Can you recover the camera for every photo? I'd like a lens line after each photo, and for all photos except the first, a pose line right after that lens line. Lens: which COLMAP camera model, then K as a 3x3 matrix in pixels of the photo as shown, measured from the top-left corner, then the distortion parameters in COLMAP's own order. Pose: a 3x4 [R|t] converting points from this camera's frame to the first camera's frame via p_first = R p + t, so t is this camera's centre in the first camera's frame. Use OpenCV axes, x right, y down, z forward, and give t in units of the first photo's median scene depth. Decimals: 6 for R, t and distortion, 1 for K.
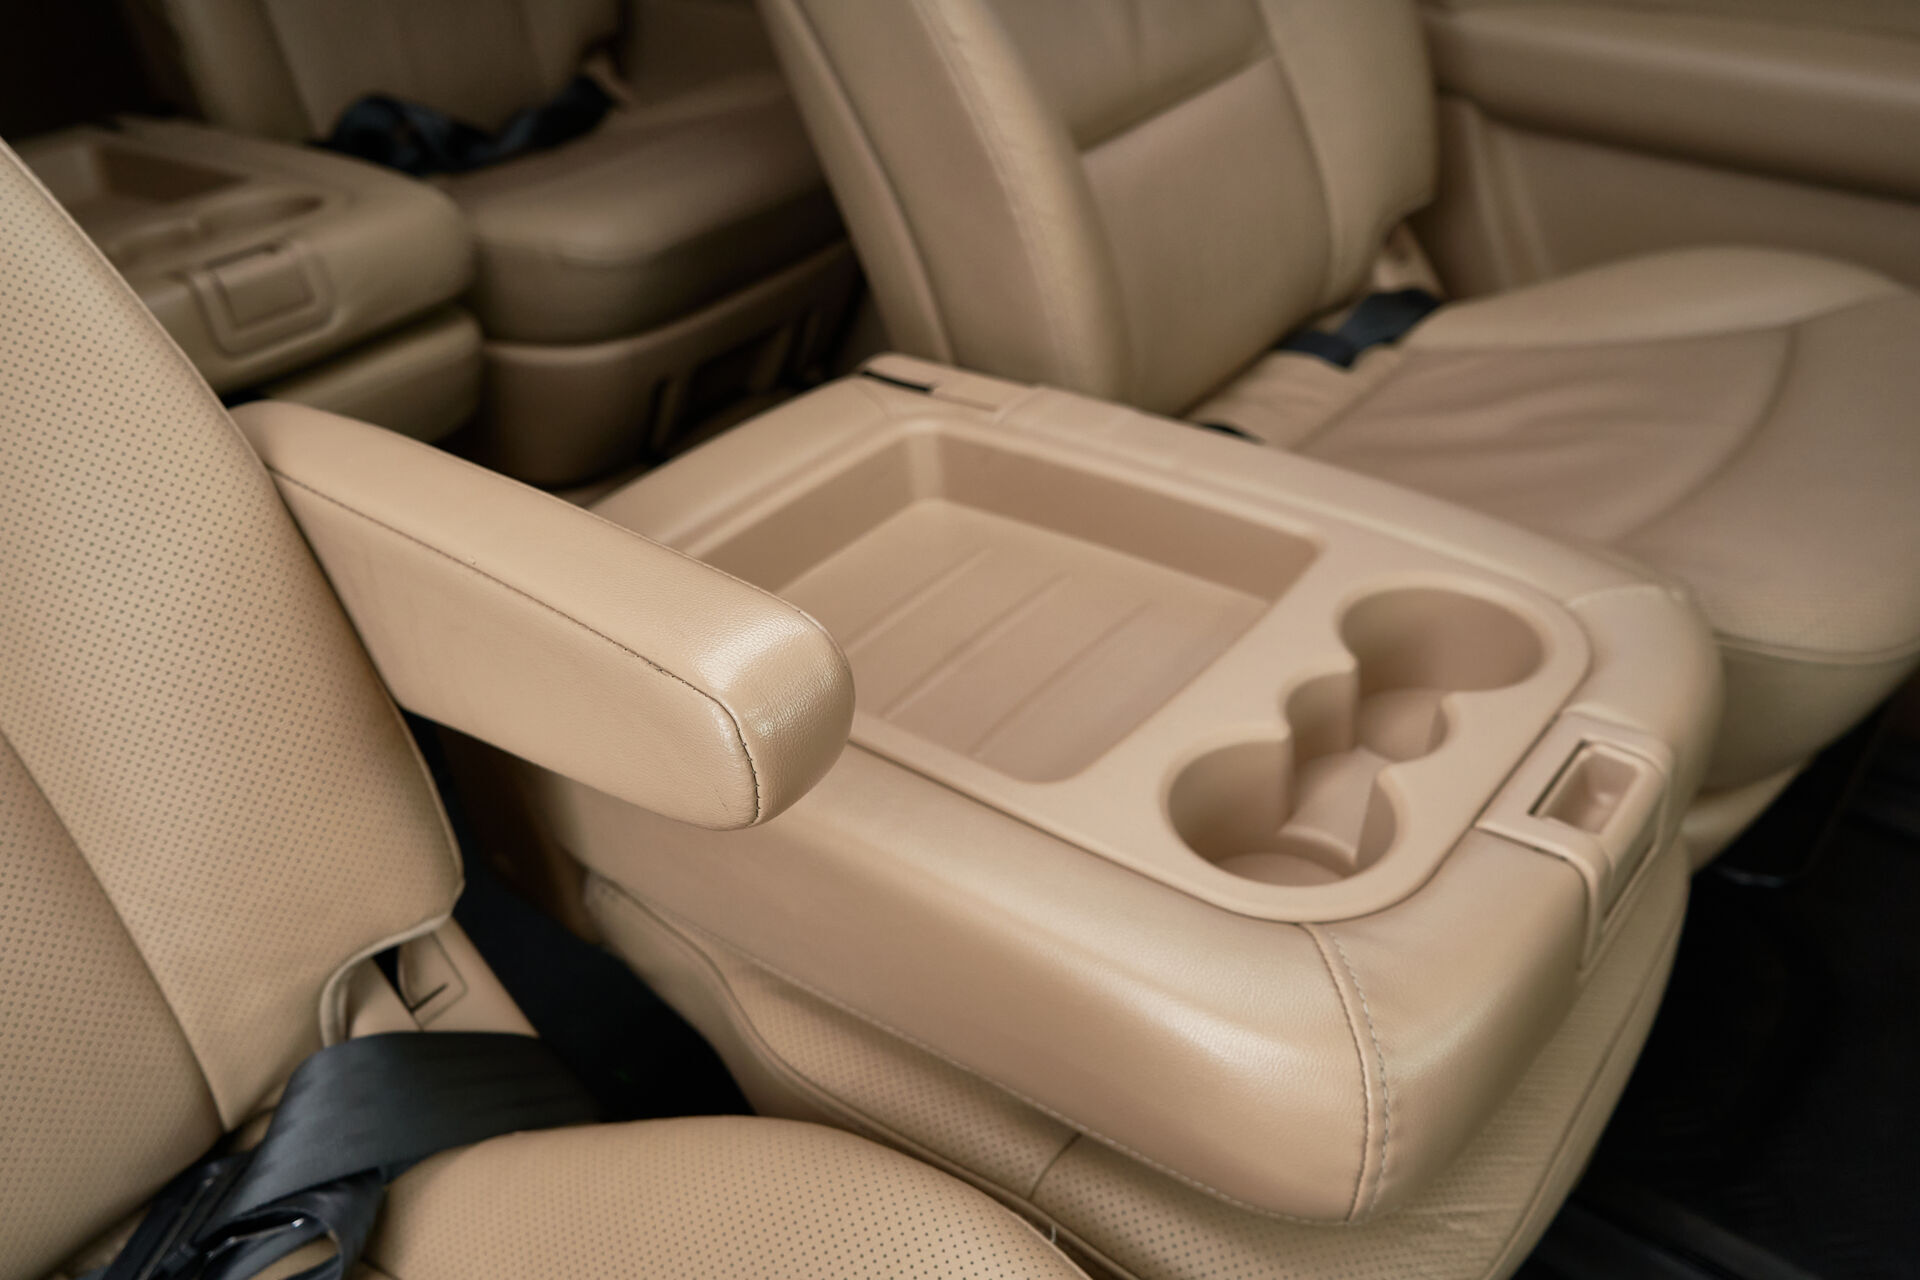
lens RADIAL K [[1572.8, 0, 958.7], [0, 1572.8, 638.0], [0, 0, 1]] dist [0.003078, -0.004412]
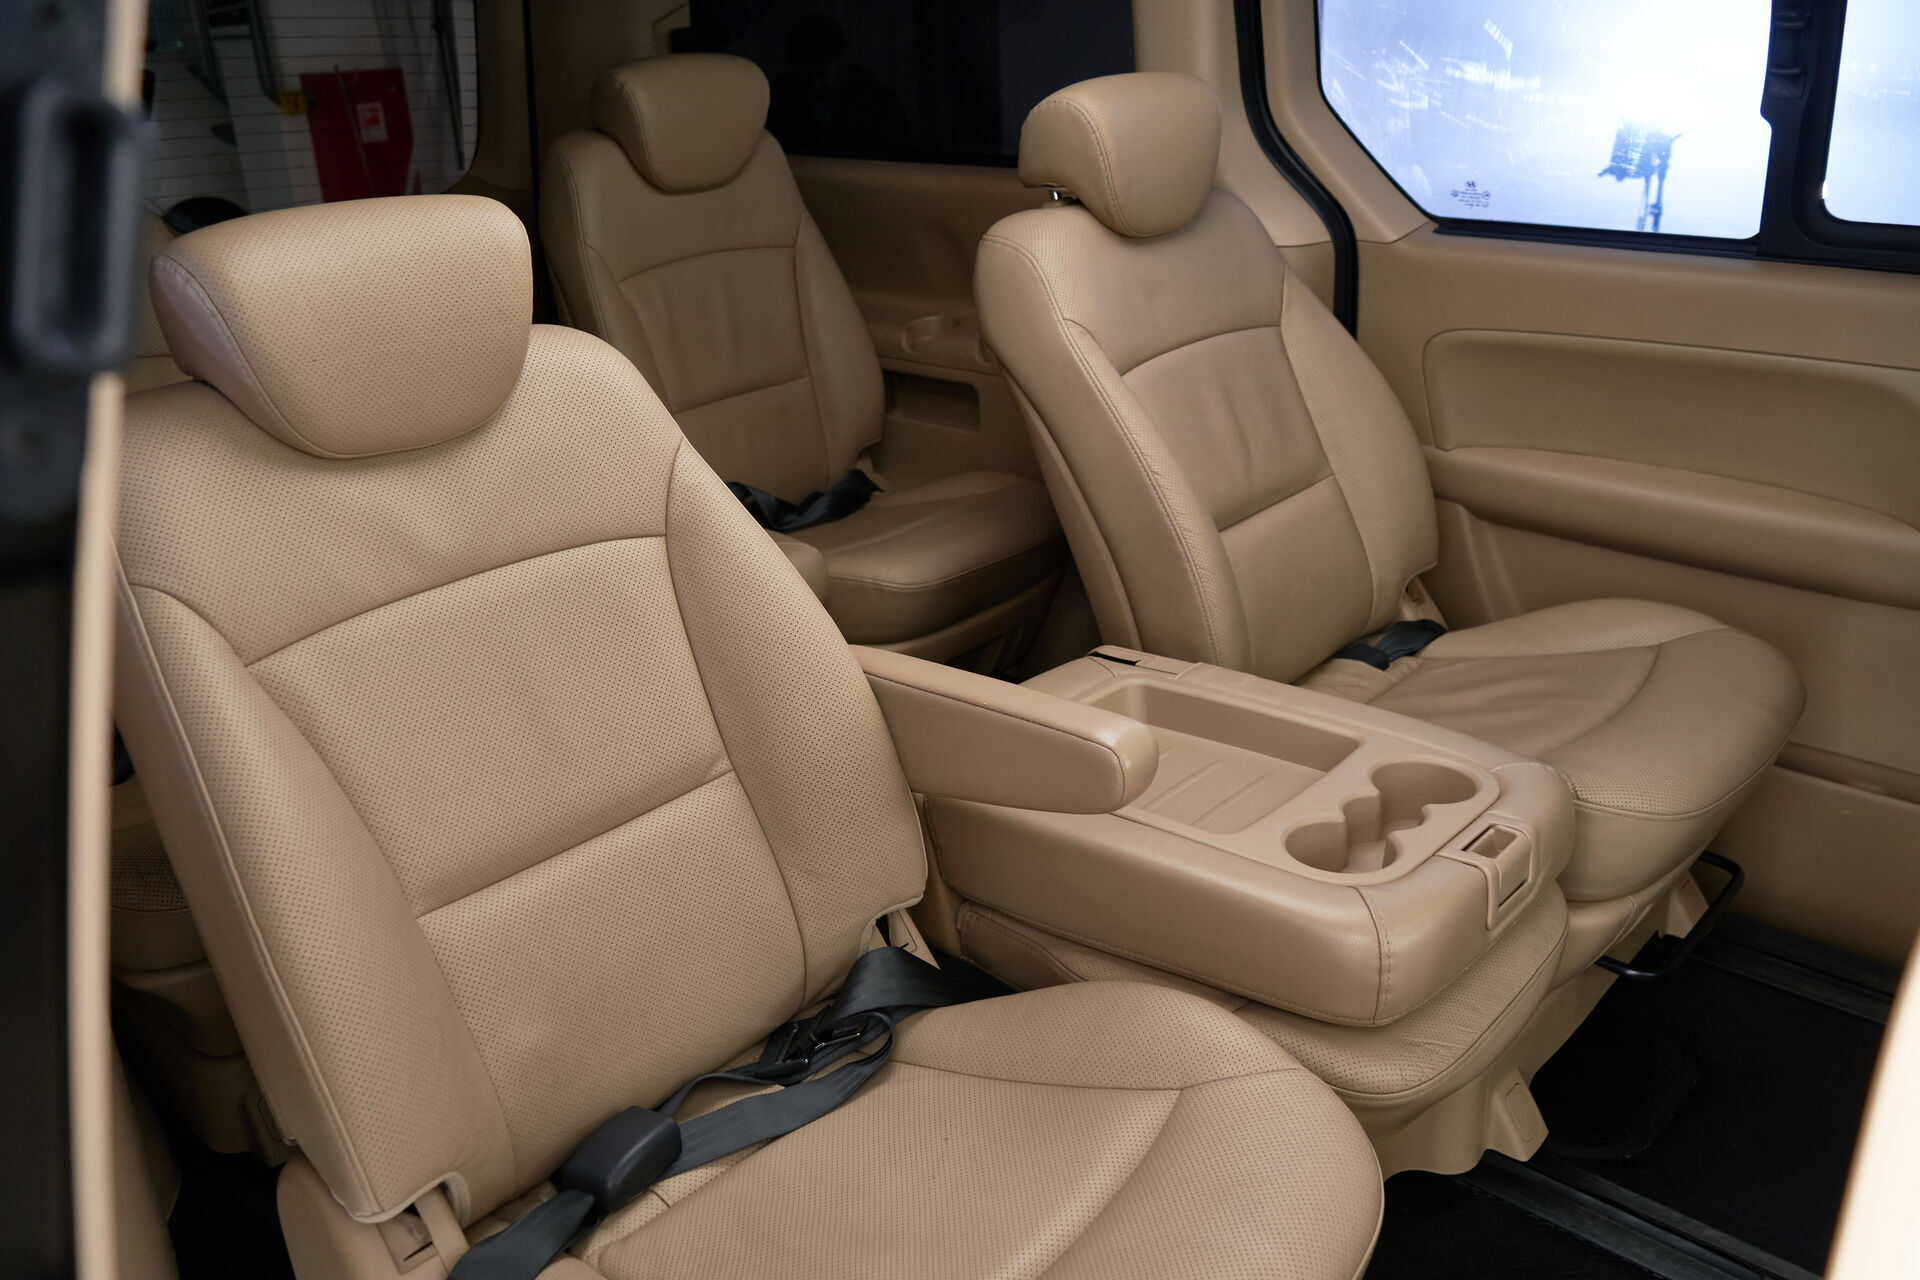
lens RADIAL K [[1588.4, 0, 955.9], [0, 1588.4, 602.7], [0, 0, 1]] dist [0.029366, 0.004040]
pose [[0.998564, 0.028519, -0.045341, -0.148321], [-0.038640, 0.969746, -0.241038, 0.224718], [0.037095, 0.242444, 0.969456, -0.778478]]
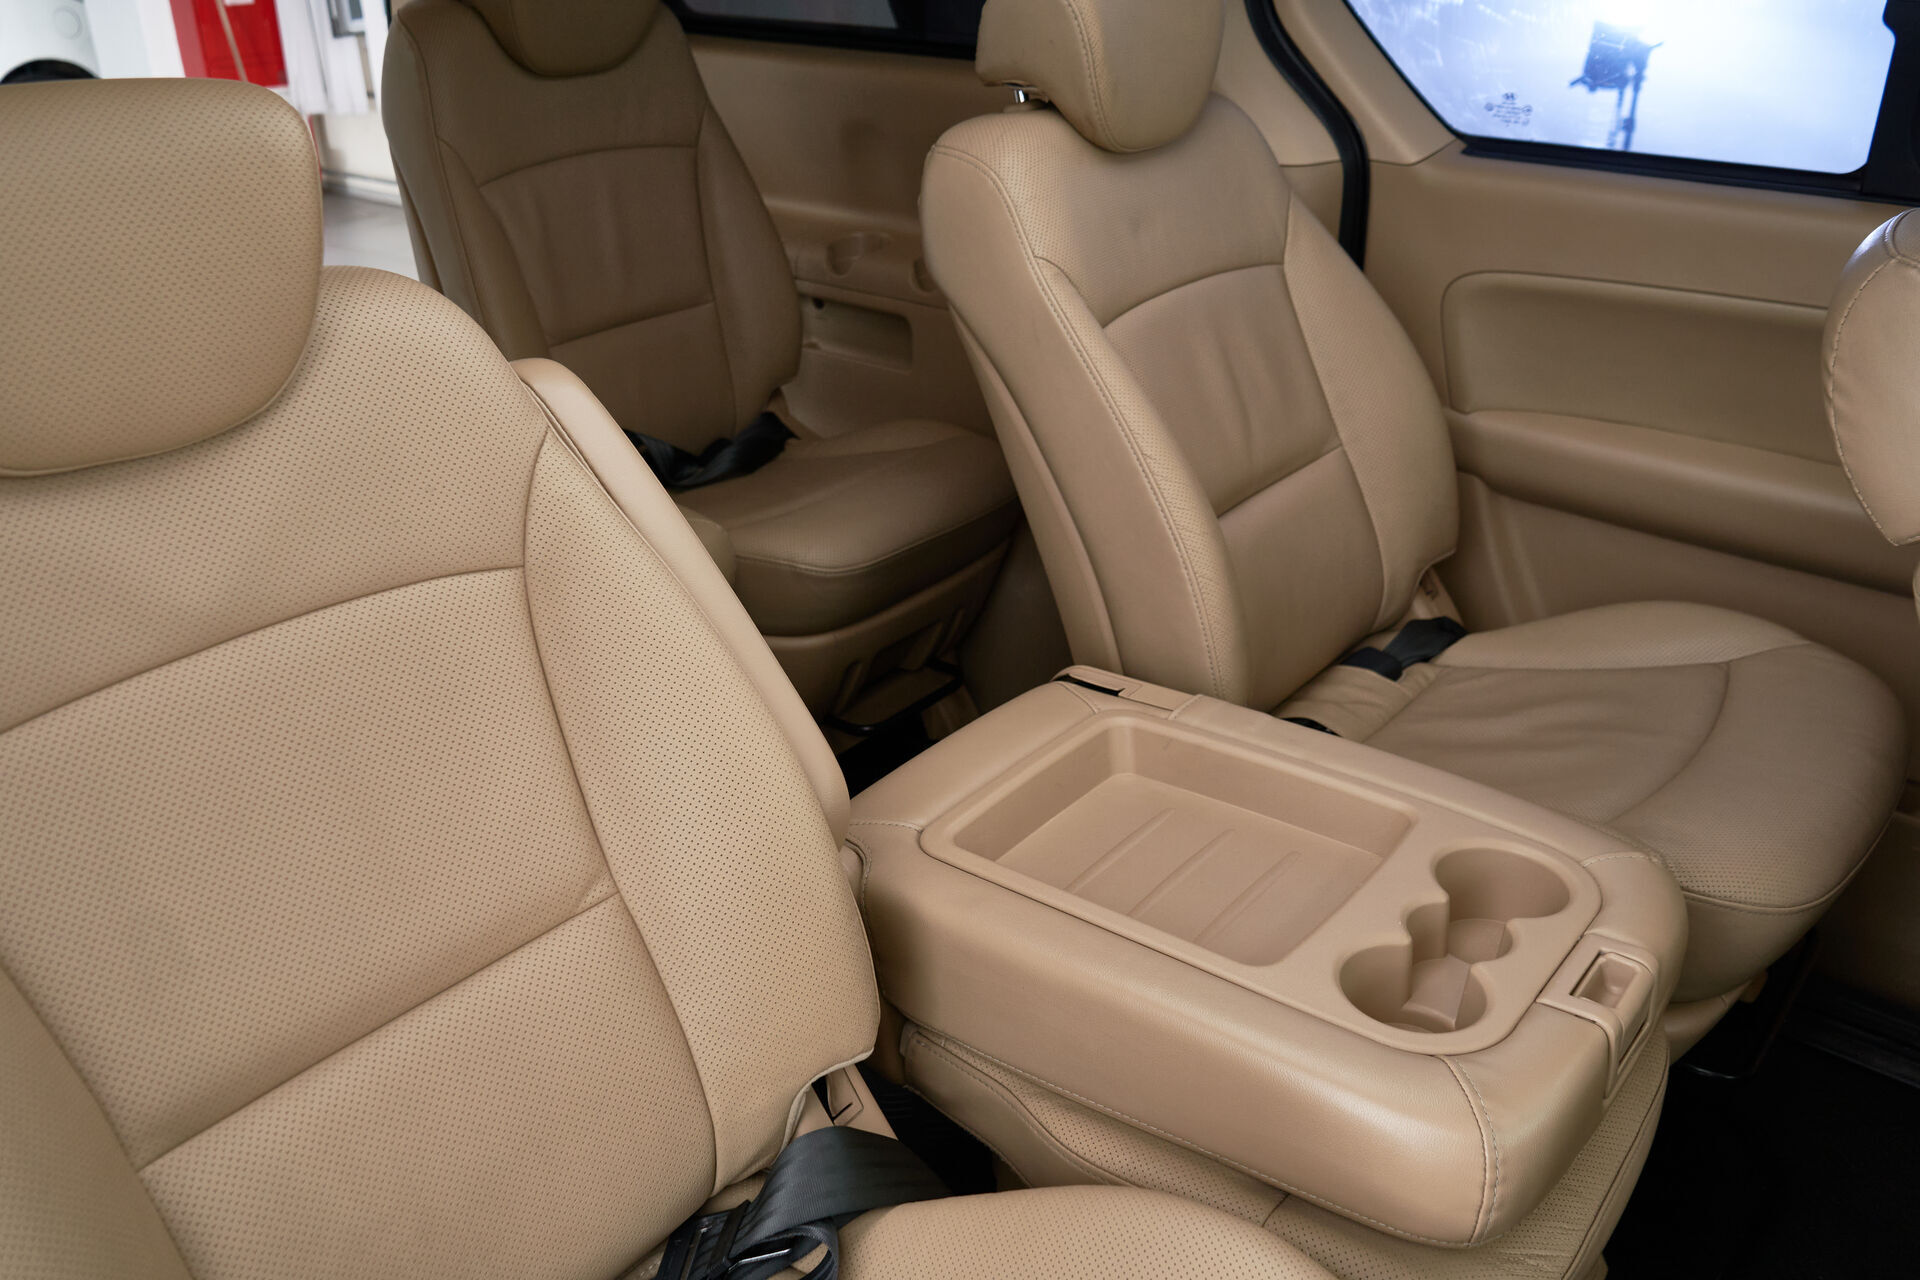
lens RADIAL K [[1572.8, 0, 958.7], [0, 1572.8, 638.0], [0, 0, 1]] dist [0.003078, -0.004412]
pose [[0.999049, 0.038393, 0.020651, -0.207337], [-0.034730, 0.987258, -0.155294, 0.017116], [-0.026350, 0.154429, 0.987652, -0.419358]]
